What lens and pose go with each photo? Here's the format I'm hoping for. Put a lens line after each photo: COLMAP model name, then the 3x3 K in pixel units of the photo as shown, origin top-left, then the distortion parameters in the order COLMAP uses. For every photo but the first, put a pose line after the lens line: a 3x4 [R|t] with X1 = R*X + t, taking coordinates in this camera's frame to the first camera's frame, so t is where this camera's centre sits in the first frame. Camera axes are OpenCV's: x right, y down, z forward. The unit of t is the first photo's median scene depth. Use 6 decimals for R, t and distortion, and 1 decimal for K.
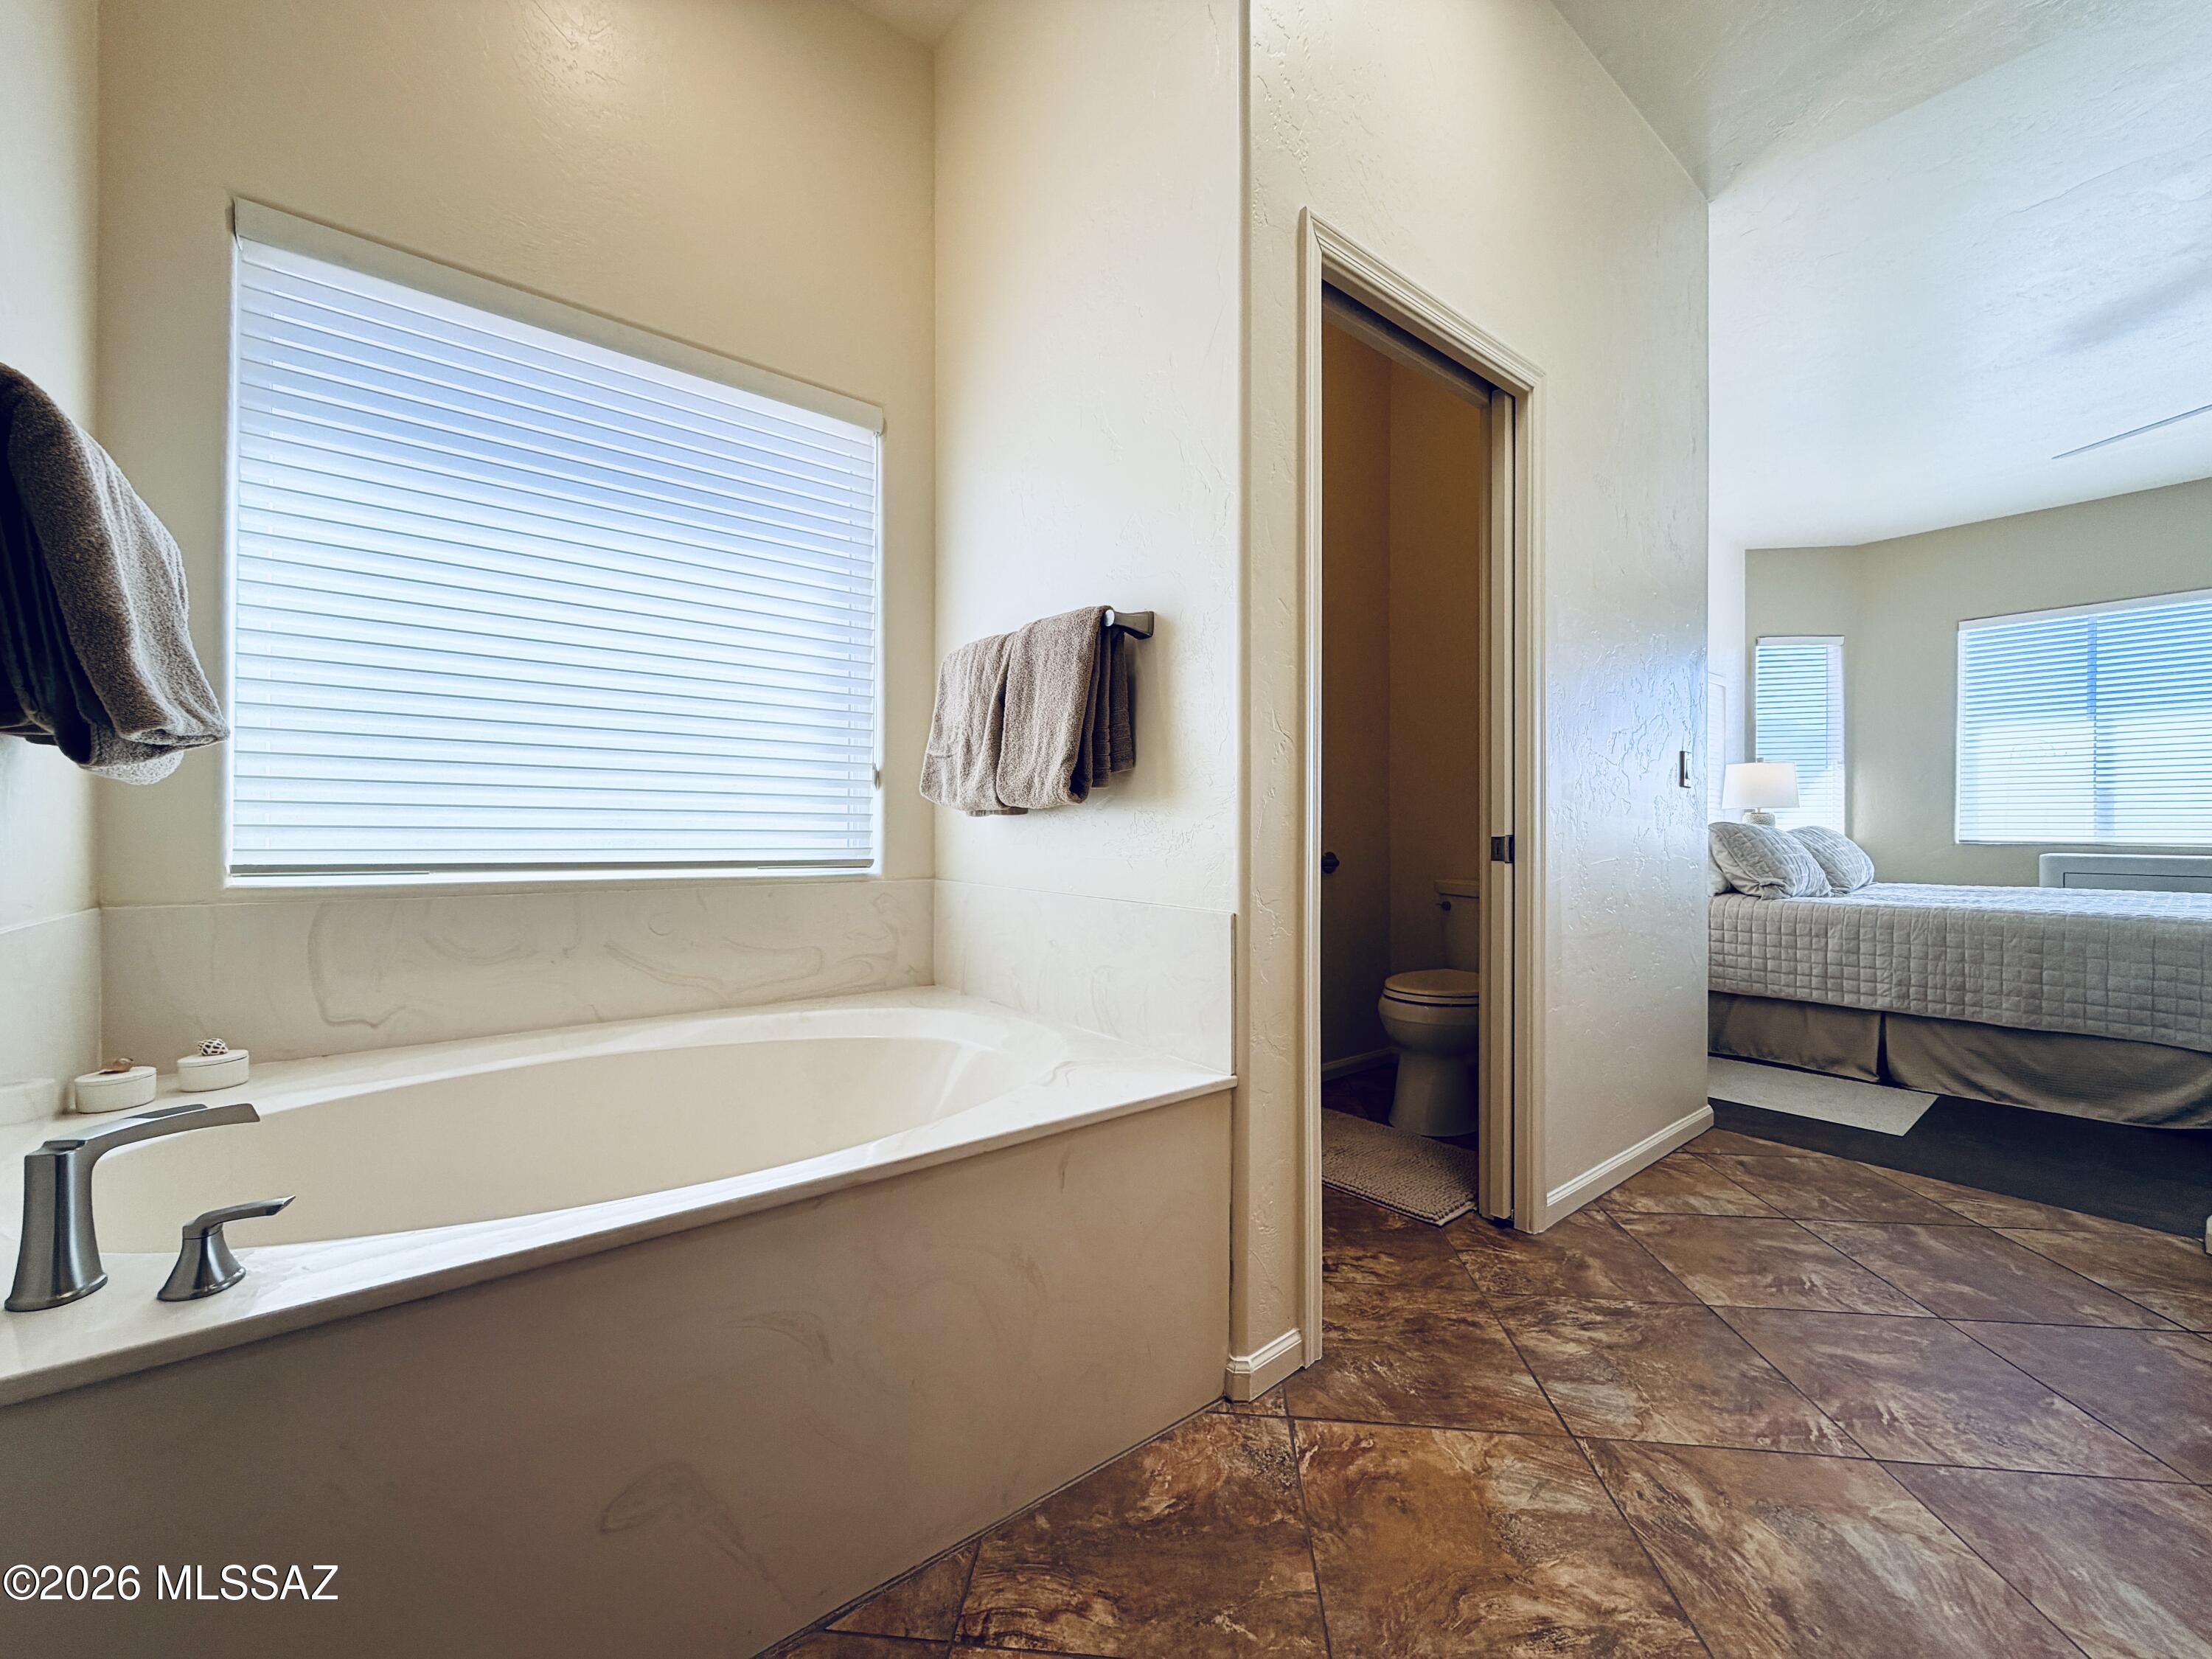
lens RADIAL K [[902.9, 0, 1089.9], [0, 902.9, 826.2], [0, 0, 1]] dist [0.000401, 0.000527]
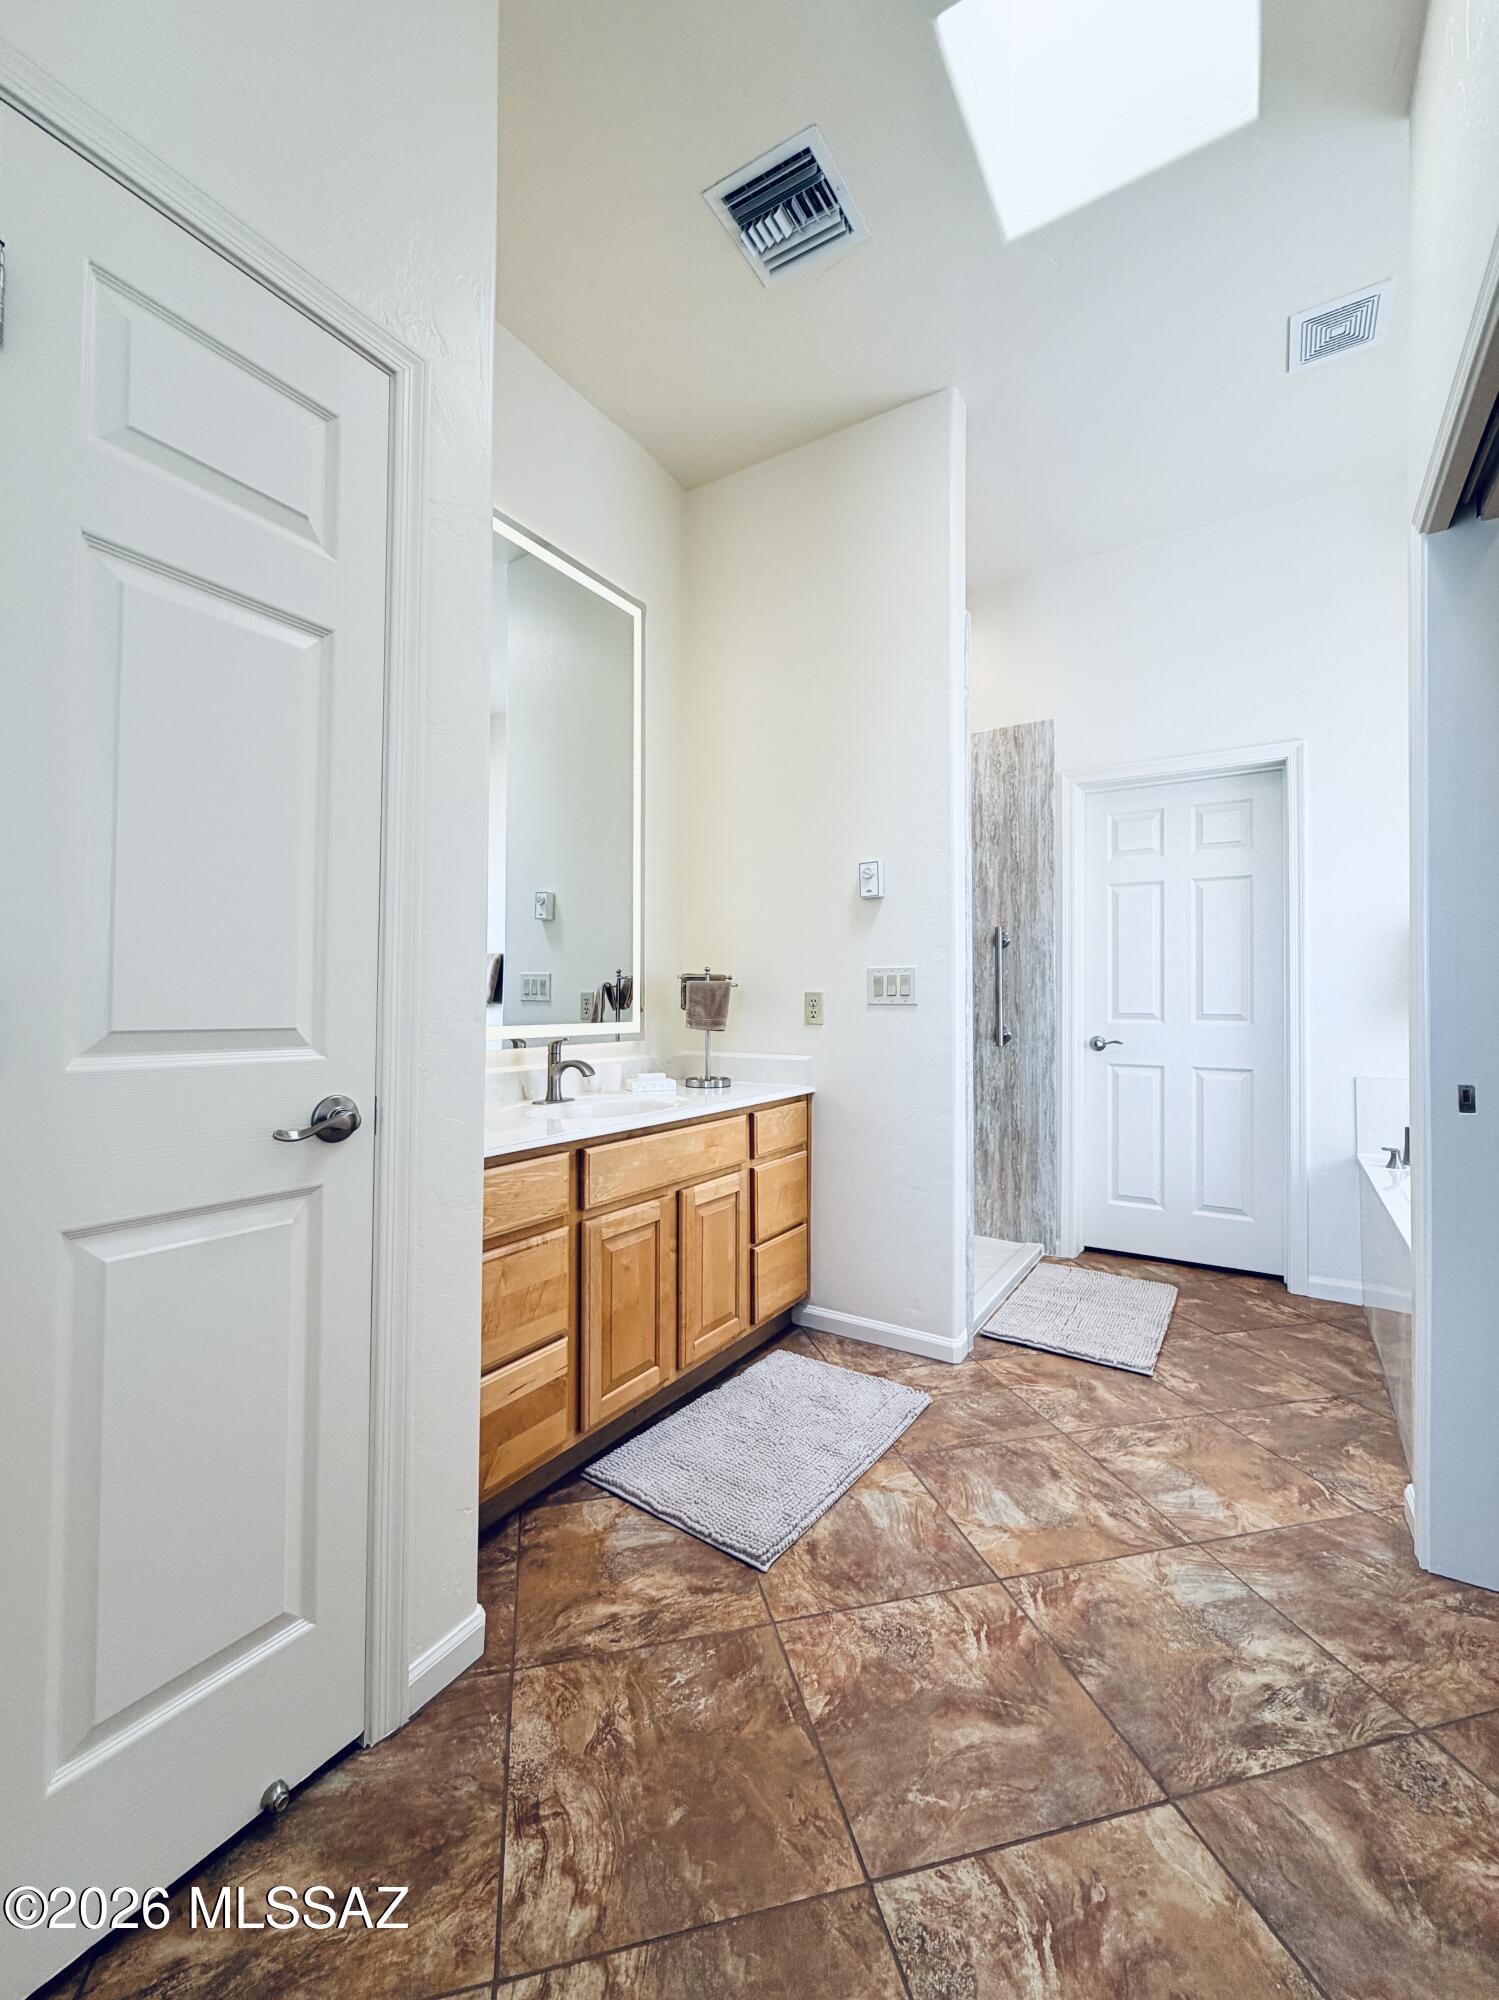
lens RADIAL K [[816.4, 0, 749.5], [0, 816.4, 1000.0], [0, 0, 1]] dist [0.000401, 0.000527]
pose [[-0.945876, -0.013361, -0.324253, 1.555194], [-0.010380, 0.999886, -0.010922, -0.077136], [0.324362, -0.006965, -0.945907, 1.940207]]
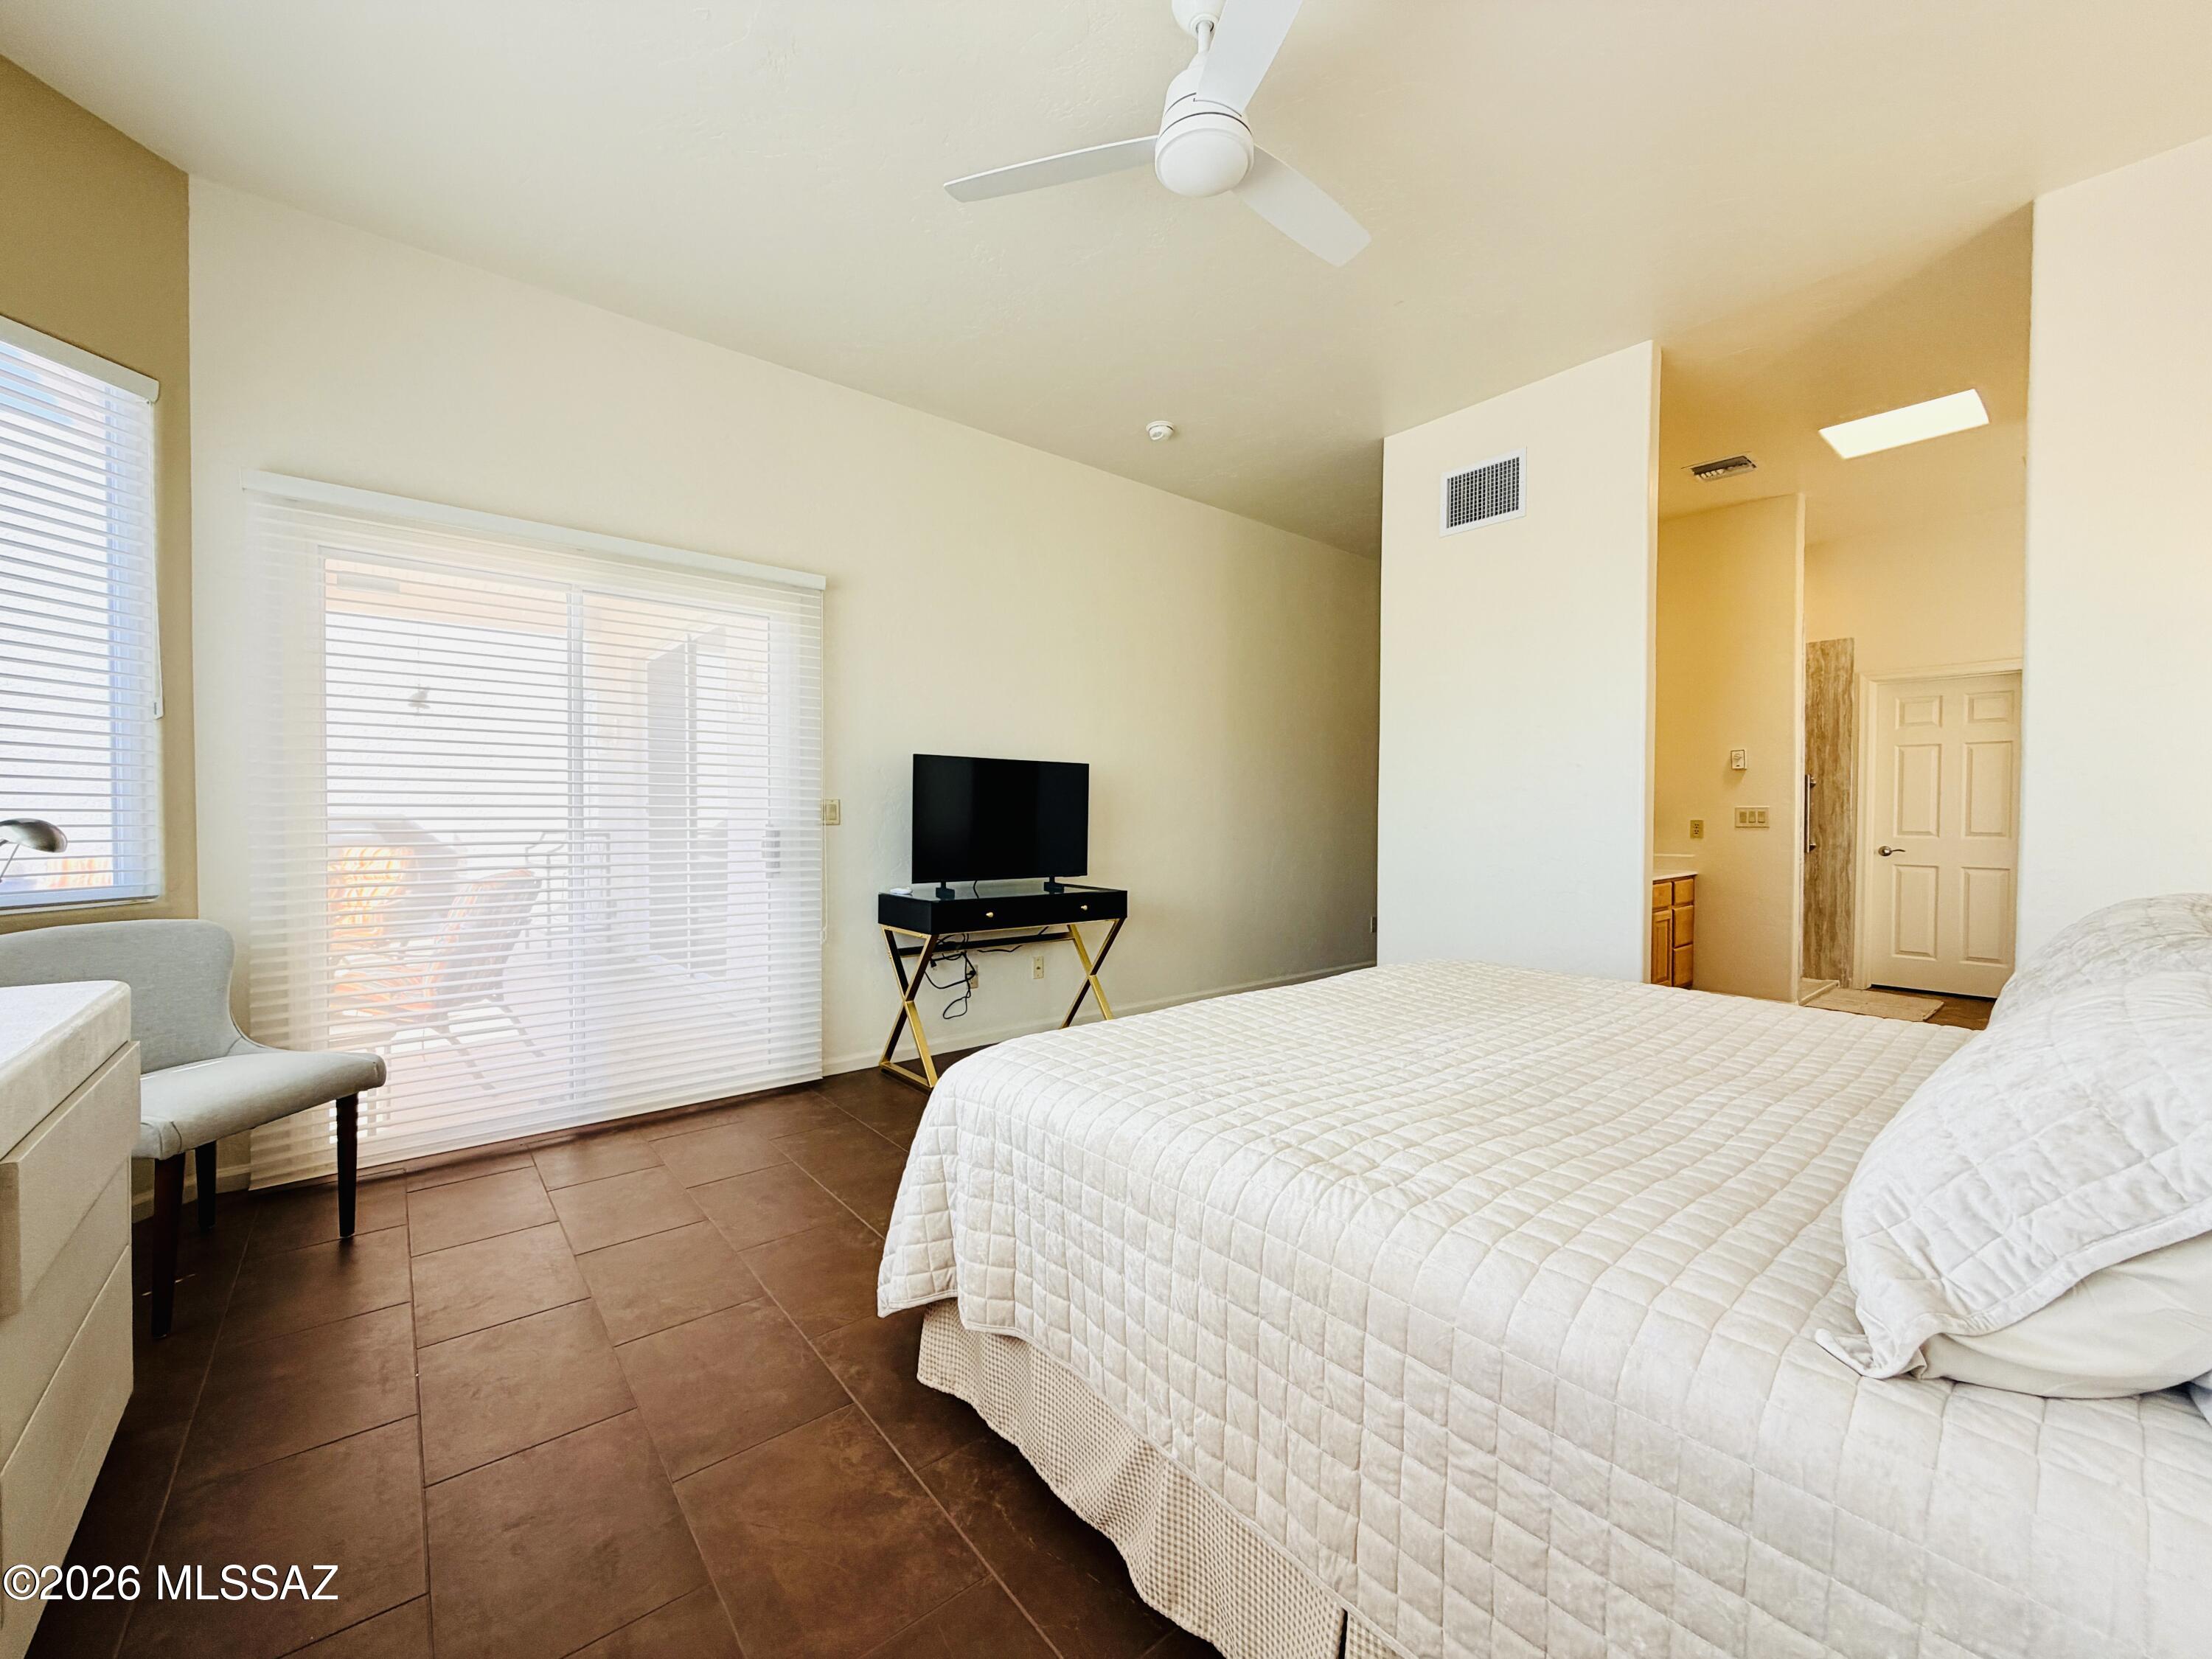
lens RADIAL K [[875.8, 0, 1106.0], [0, 875.8, 829.5], [0, 0, 1]] dist [0.000546, 0.000080]
pose [[-0.999822, -0.010847, -0.015447, 3.452284], [-0.011129, 0.999771, 0.018268, -0.117592], [0.015245, 0.018437, -0.999714, 3.970249]]
